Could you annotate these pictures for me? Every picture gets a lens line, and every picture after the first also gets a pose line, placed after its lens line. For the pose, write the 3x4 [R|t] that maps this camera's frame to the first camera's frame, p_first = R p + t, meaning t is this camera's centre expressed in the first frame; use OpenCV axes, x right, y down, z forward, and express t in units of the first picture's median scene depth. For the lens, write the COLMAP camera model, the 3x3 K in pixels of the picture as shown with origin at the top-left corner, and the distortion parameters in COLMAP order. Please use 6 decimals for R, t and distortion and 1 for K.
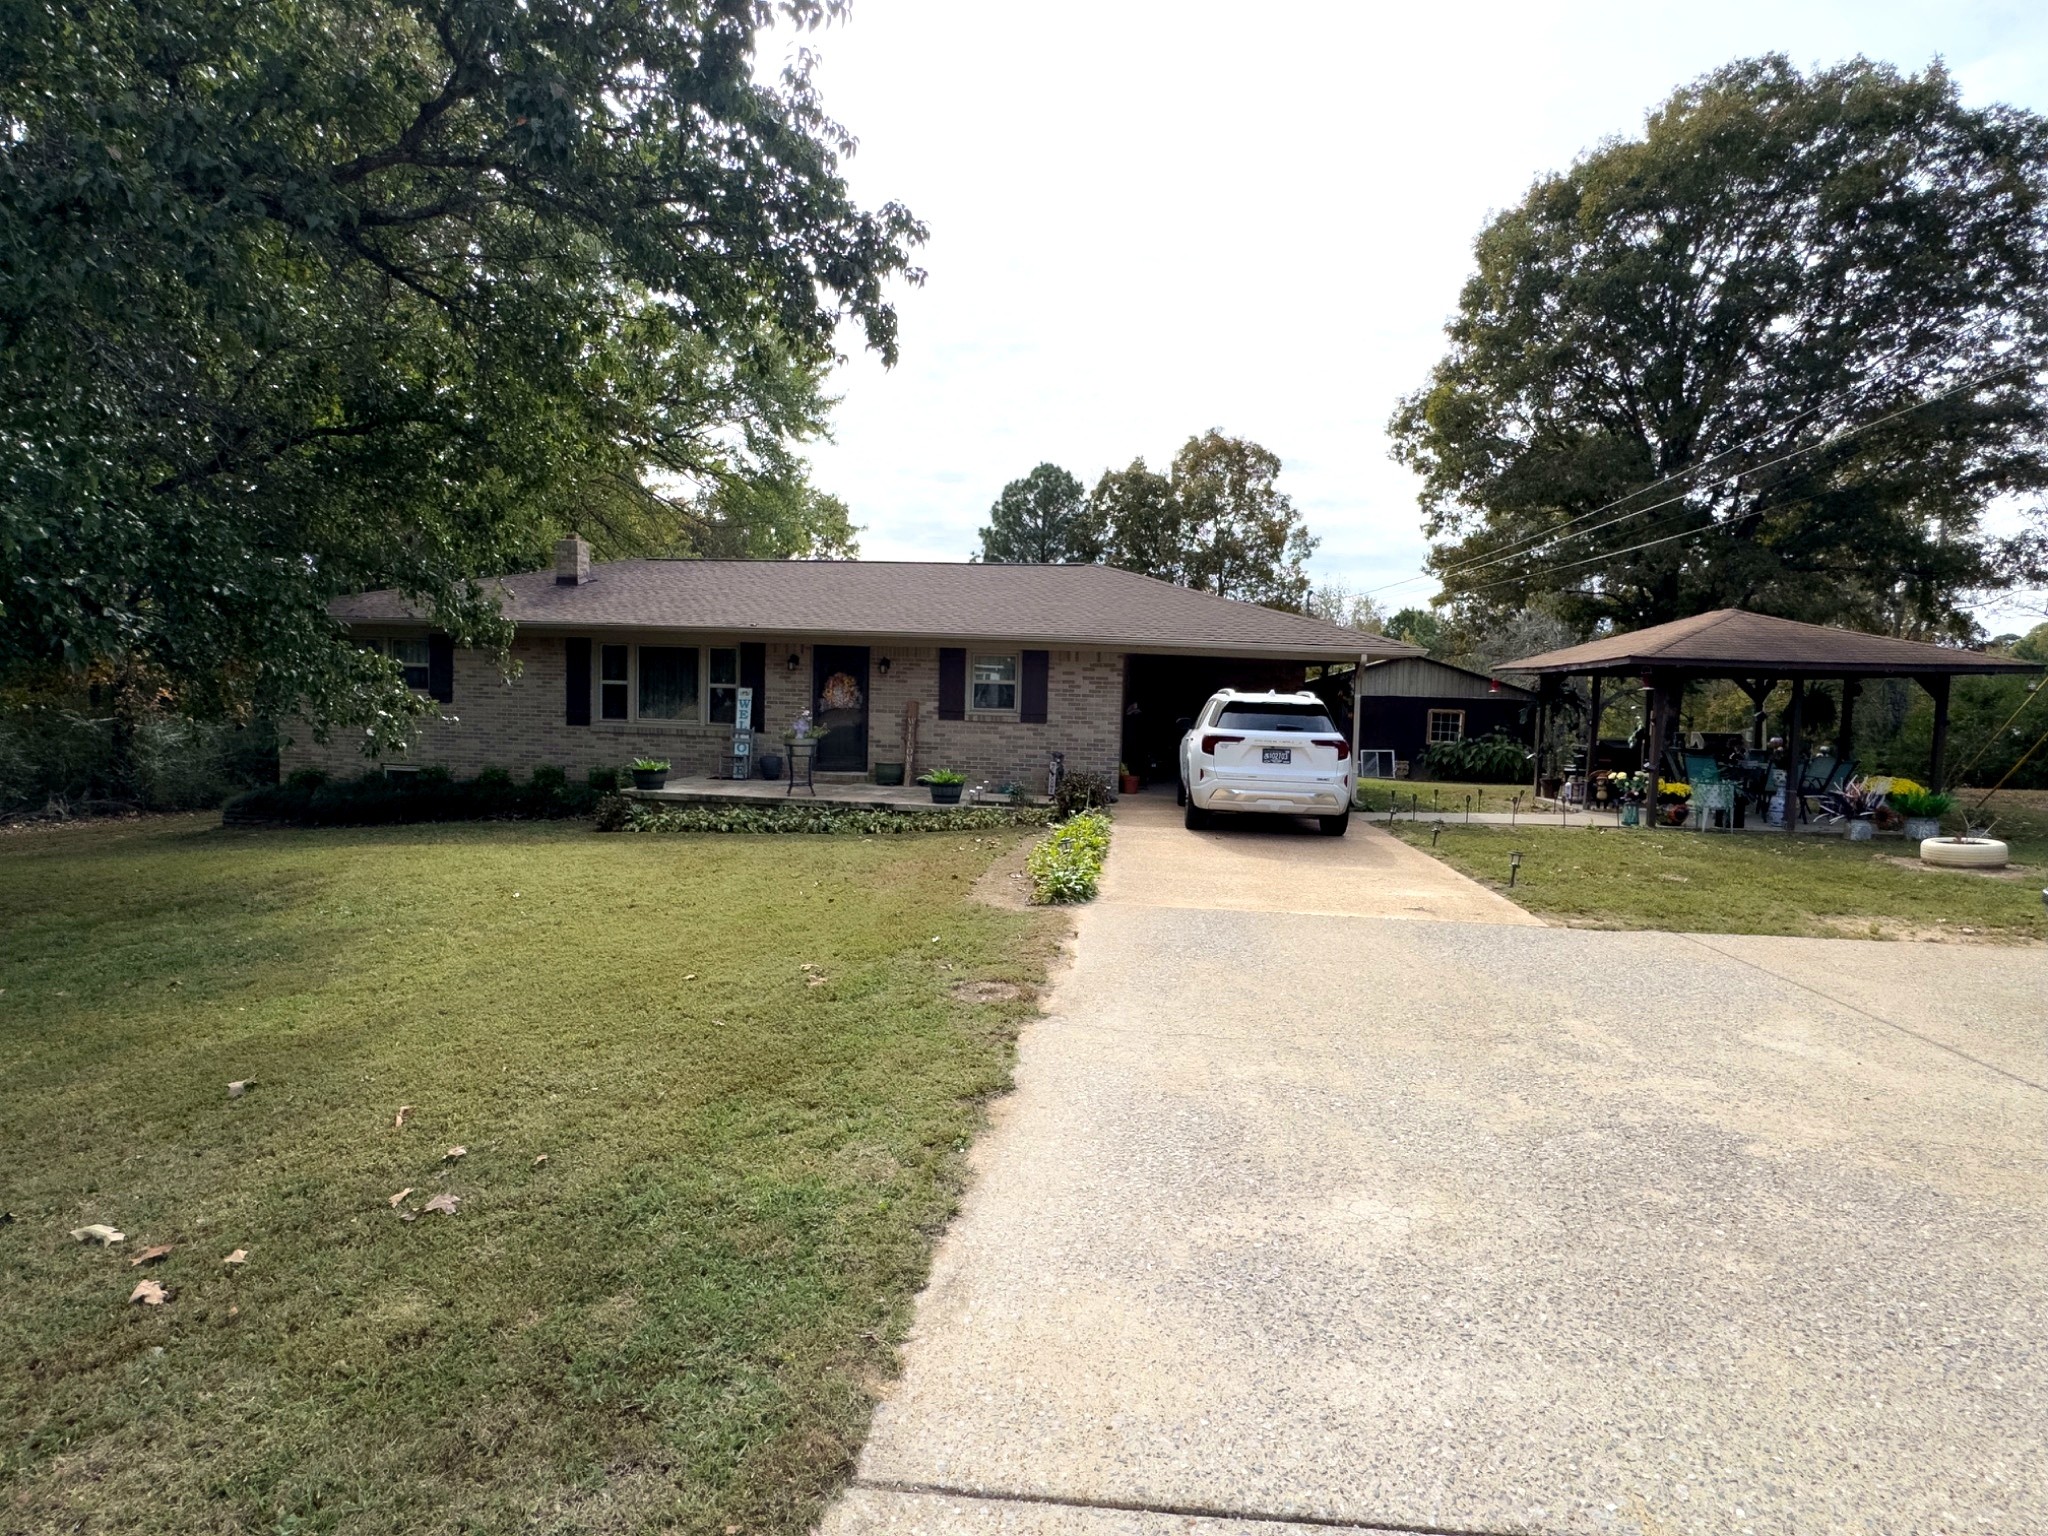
lens RADIAL K [[1039.6, 0, 1015.1], [0, 1039.6, 761.6], [0, 0, 1]] dist [-0.000355, -0.000731]
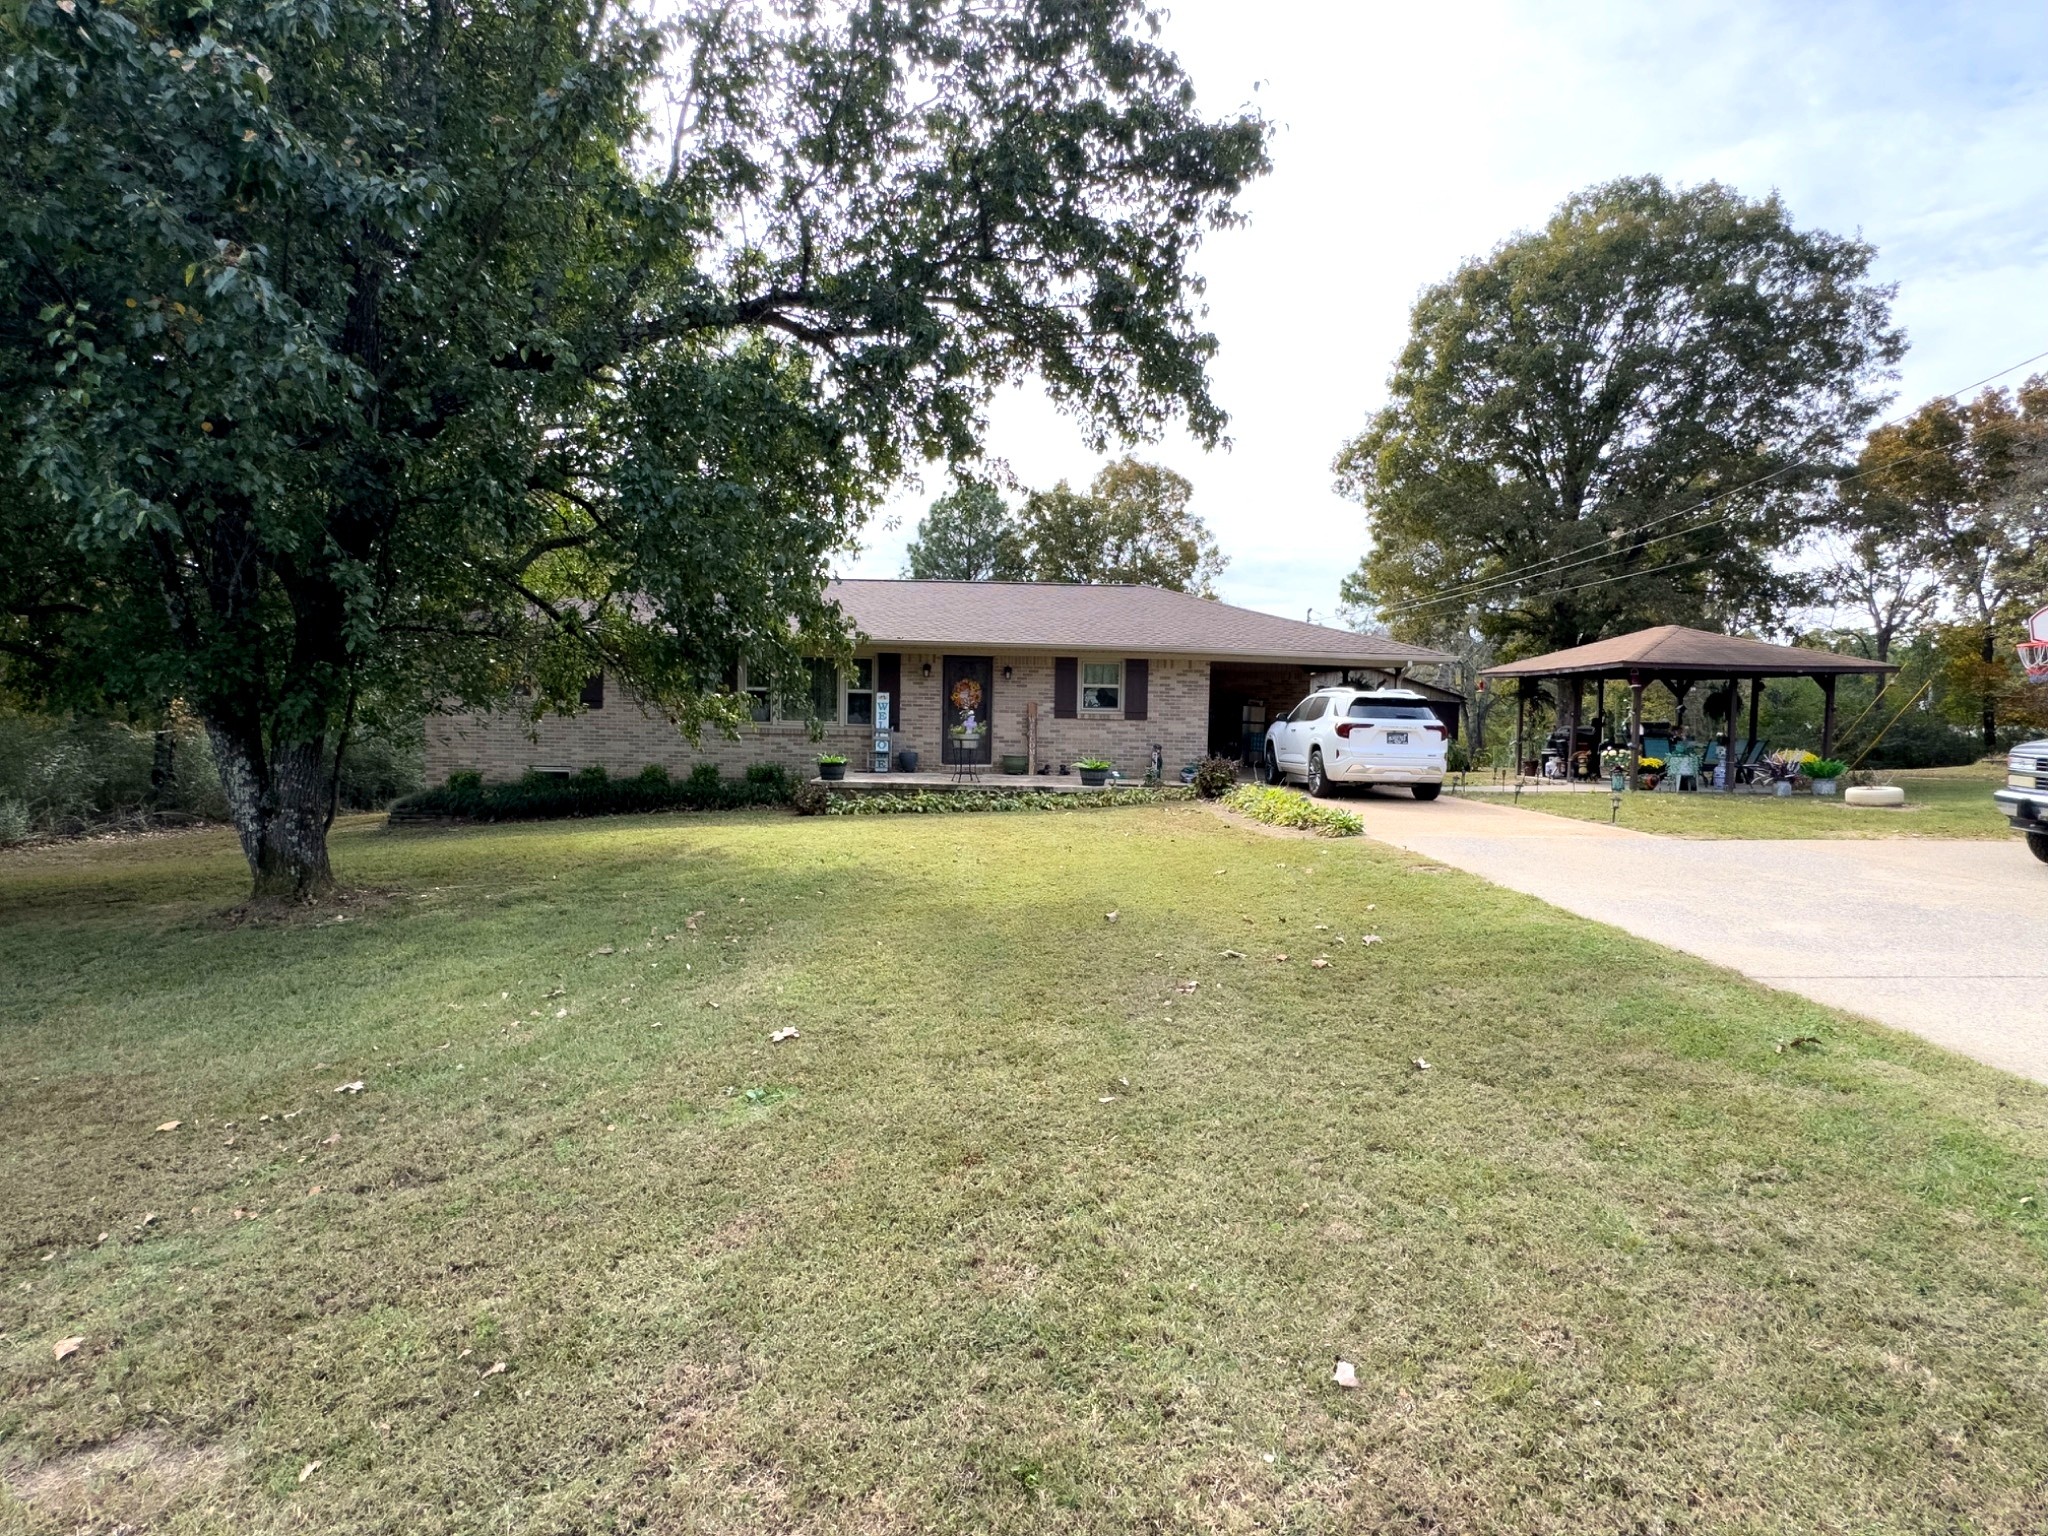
lens RADIAL K [[1039.6, 0, 1015.1], [0, 1039.6, 761.6], [0, 0, 1]] dist [-0.000355, -0.000731]
pose [[0.990387, -0.017047, 0.137271, -0.272159], [0.018525, 0.999783, -0.009494, 0.018500], [-0.137080, 0.011946, 0.990488, -0.153073]]
